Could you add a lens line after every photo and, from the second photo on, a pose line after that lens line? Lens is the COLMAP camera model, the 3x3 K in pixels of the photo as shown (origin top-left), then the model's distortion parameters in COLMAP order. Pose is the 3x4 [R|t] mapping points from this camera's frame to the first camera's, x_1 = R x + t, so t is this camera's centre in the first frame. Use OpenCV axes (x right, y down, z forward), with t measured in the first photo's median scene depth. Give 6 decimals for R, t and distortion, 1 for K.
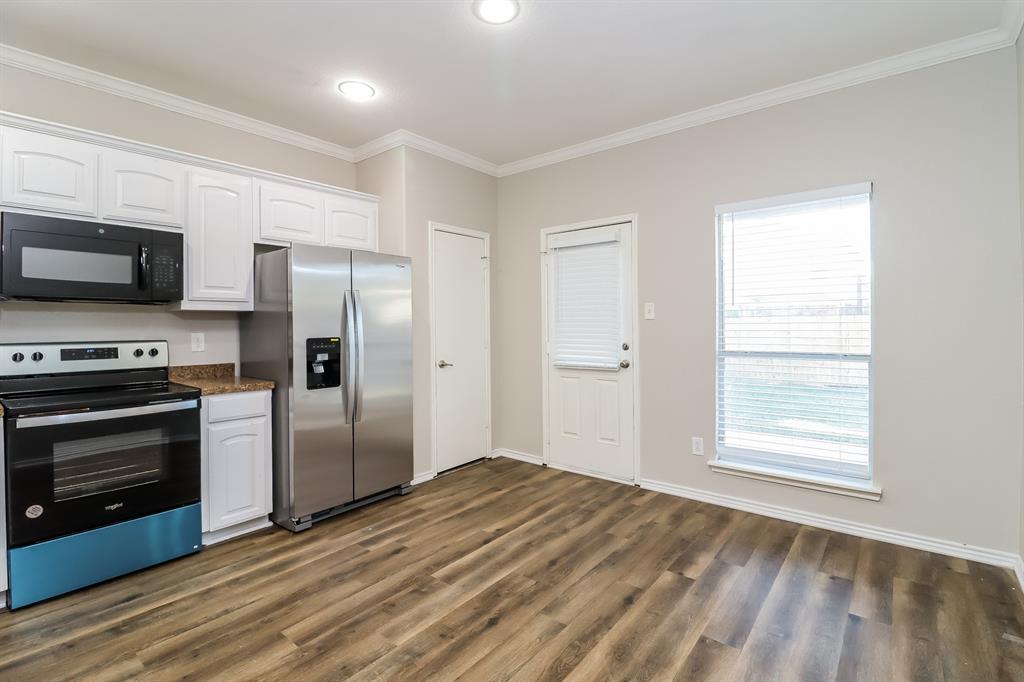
lens RADIAL K [[481.9, 0, 513.4], [0, 481.9, 323.9], [0, 0, 1]] dist [0.003747, -0.011019]
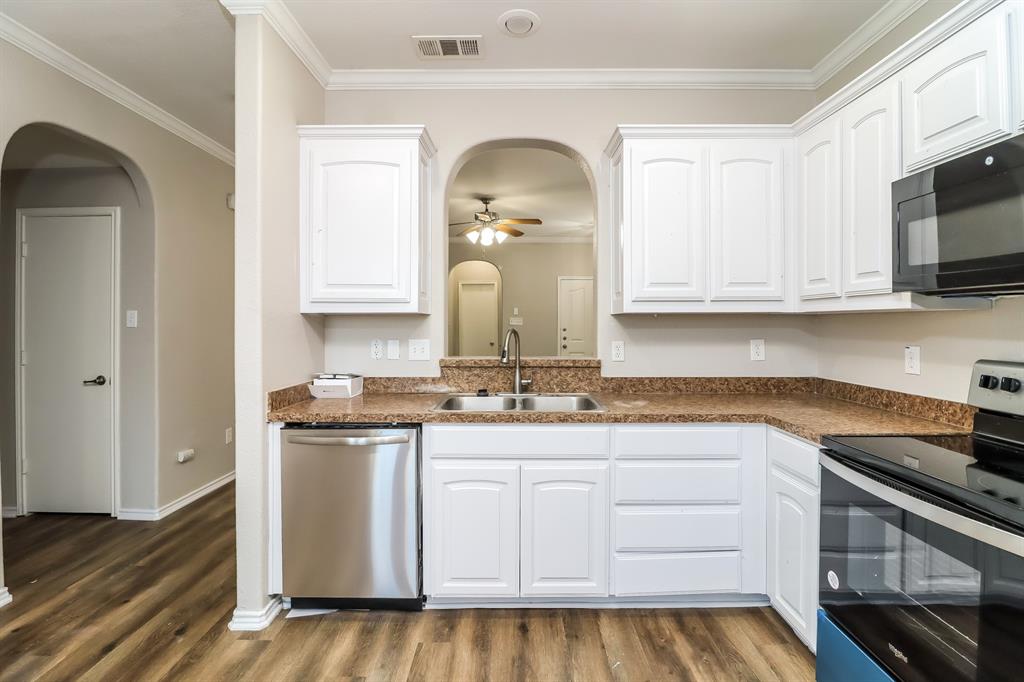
lens RADIAL K [[481.9, 0, 513.4], [0, 481.9, 323.9], [0, 0, 1]] dist [0.003747, -0.011019]
pose [[-0.772957, 0.009578, -0.634386, -0.094309], [0.006336, 0.999953, 0.007377, -0.016802], [0.634427, 0.001683, -0.772981, 0.920522]]
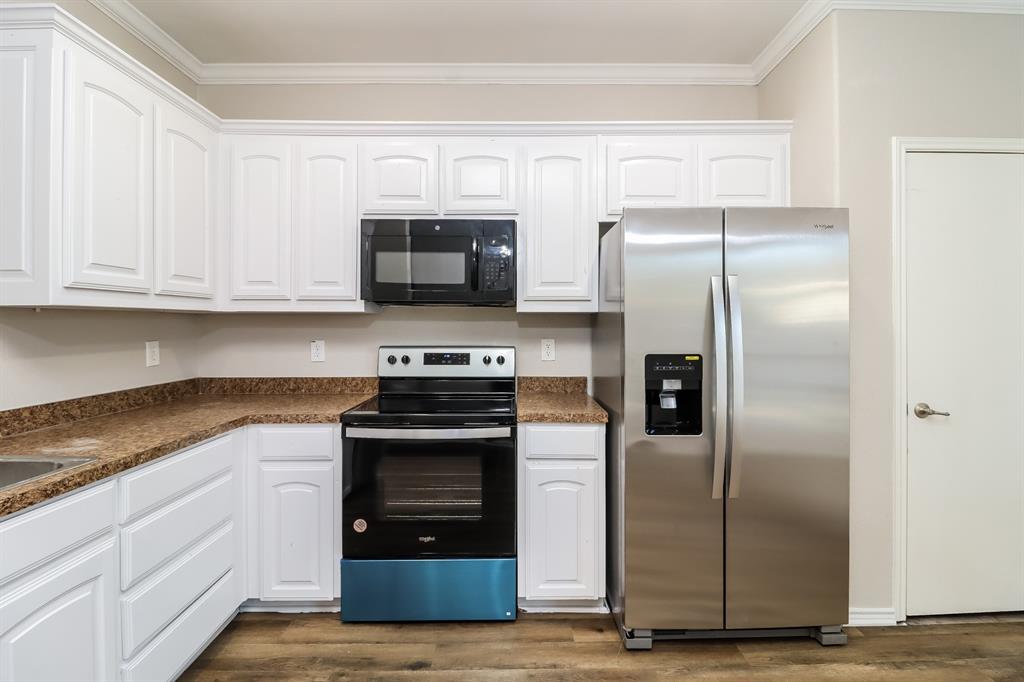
lens RADIAL K [[481.9, 0, 513.4], [0, 481.9, 323.9], [0, 0, 1]] dist [0.003747, -0.011019]
pose [[0.644987, 0.007173, -0.764160, -0.051071], [-0.004032, 0.999974, 0.005984, -0.013465], [0.764183, -0.000778, 0.644999, 0.444376]]
